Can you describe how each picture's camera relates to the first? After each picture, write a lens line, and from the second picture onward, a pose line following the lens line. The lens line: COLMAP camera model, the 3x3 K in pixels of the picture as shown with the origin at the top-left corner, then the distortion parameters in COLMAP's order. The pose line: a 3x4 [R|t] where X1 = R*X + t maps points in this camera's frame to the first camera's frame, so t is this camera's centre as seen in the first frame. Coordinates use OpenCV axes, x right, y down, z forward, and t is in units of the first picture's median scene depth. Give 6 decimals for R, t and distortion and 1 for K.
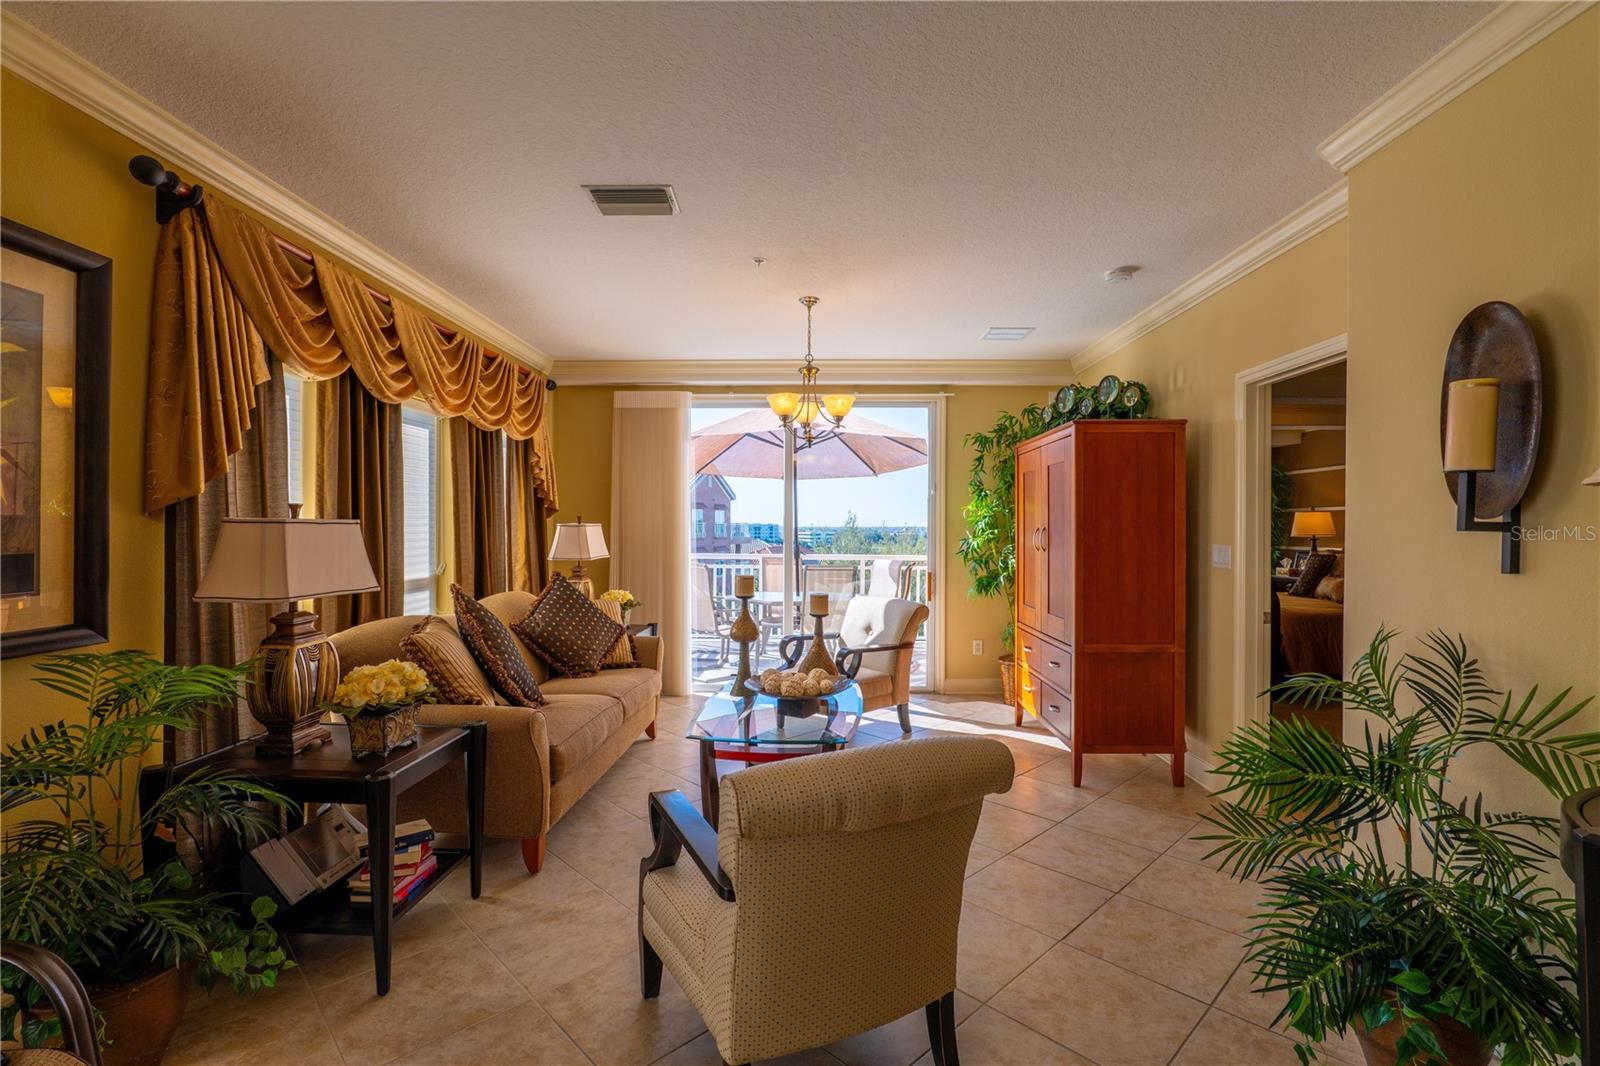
lens RADIAL K [[727.6, 0, 804.8], [0, 727.6, 531.1], [0, 0, 1]] dist [-0.016786, 0.000556]
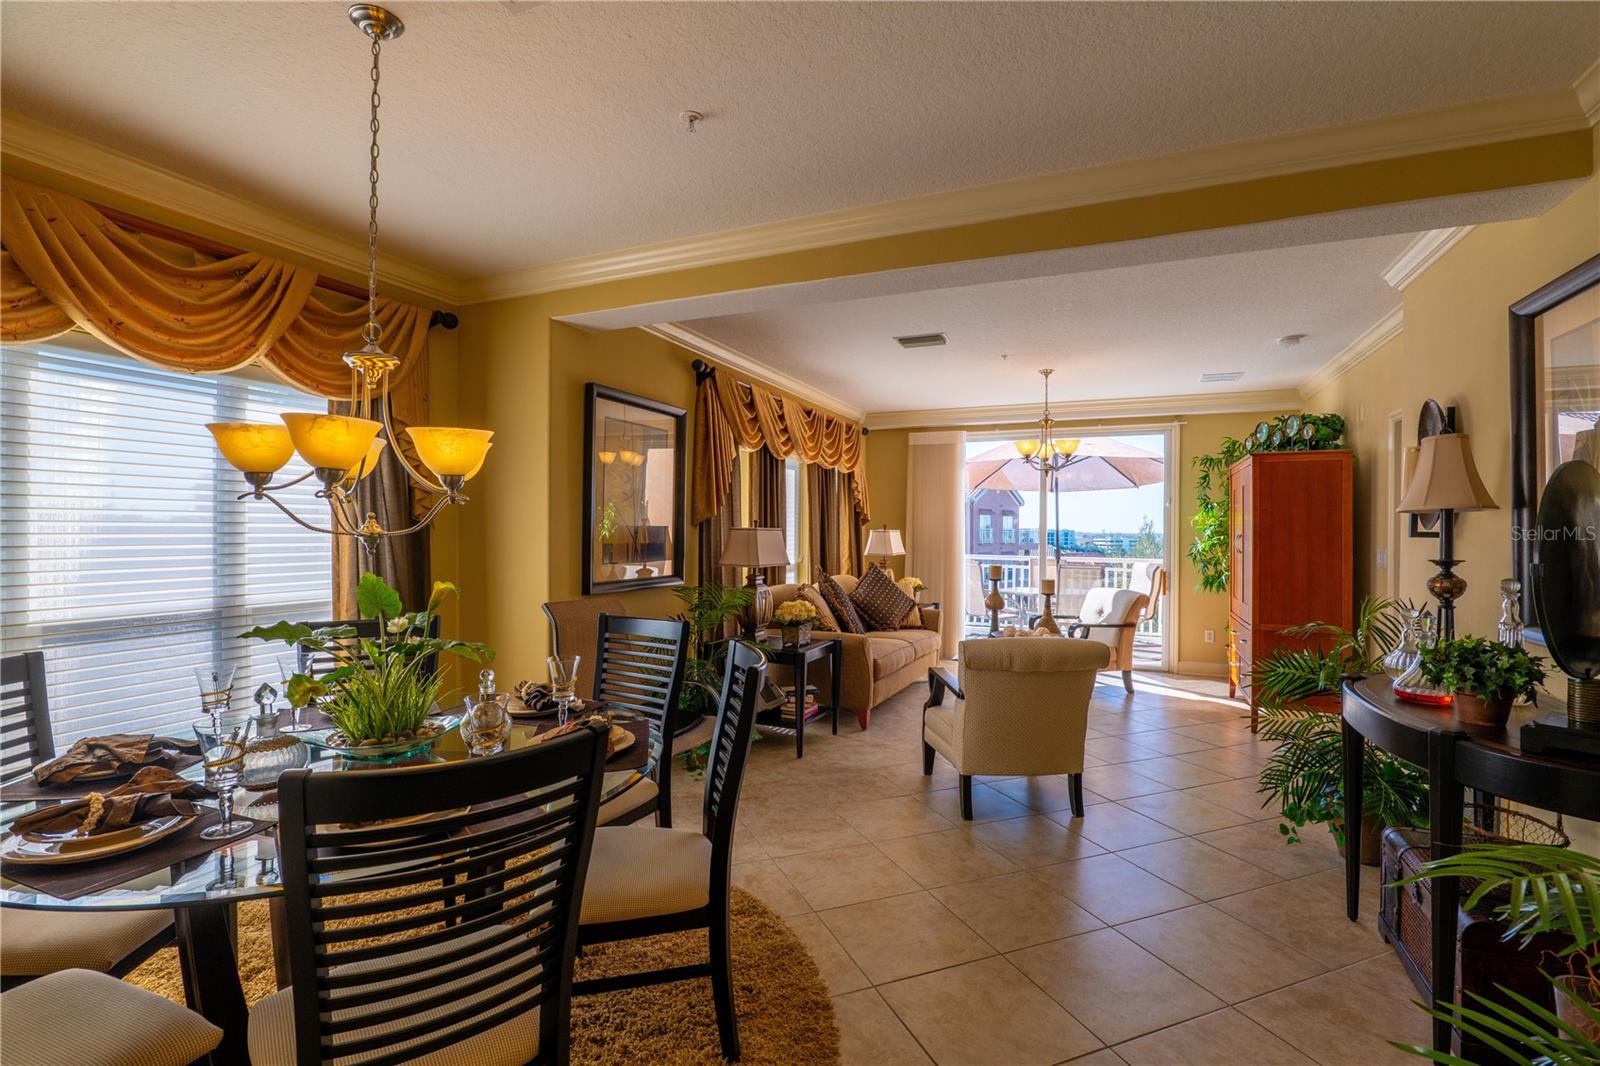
lens RADIAL K [[727.6, 0, 804.8], [0, 727.6, 531.1], [0, 0, 1]] dist [-0.016786, 0.000556]
pose [[0.923709, 0.003822, -0.383076, 0.110299], [-0.006712, 0.999958, -0.006209, 0.001941], [0.383036, 0.008307, 0.923696, -0.458090]]
